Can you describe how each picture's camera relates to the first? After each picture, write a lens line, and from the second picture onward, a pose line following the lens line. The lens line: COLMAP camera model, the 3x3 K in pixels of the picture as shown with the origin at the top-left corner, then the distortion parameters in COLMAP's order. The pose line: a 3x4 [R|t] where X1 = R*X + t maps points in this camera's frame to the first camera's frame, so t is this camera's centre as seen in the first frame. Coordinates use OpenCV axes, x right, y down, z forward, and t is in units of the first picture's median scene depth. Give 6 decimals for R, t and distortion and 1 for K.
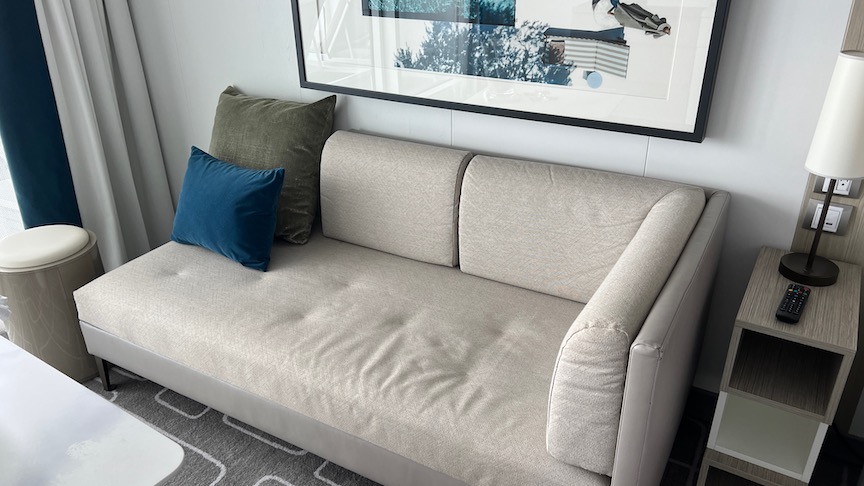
lens RADIAL K [[650.9, 0, 438.7], [0, 650.9, 247.6], [0, 0, 1]] dist [0.031704, -0.022111]
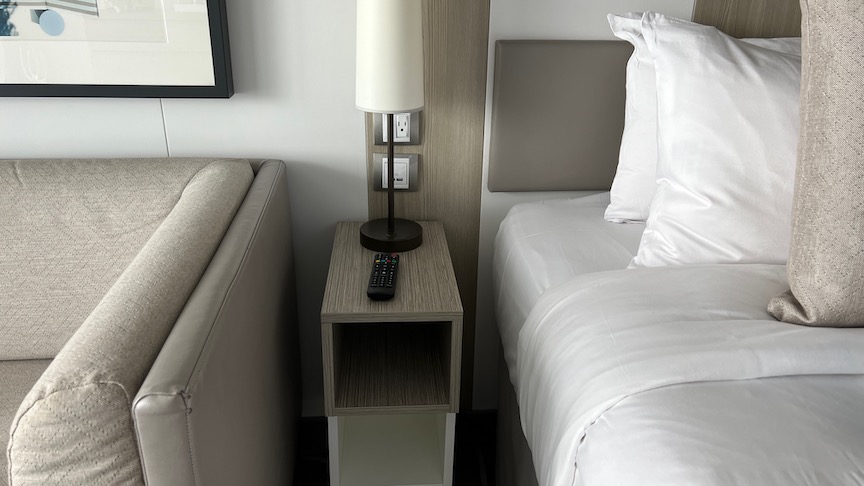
lens RADIAL K [[650.9, 0, 433.6], [0, 650.9, 245.5], [0, 0, 1]] dist [0.031704, -0.022111]
pose [[0.816538, -0.199078, 0.541880, 0.167438], [0.234935, 0.972006, 0.003085, 0.058575], [-0.527324, 0.124788, 0.840450, 0.296951]]
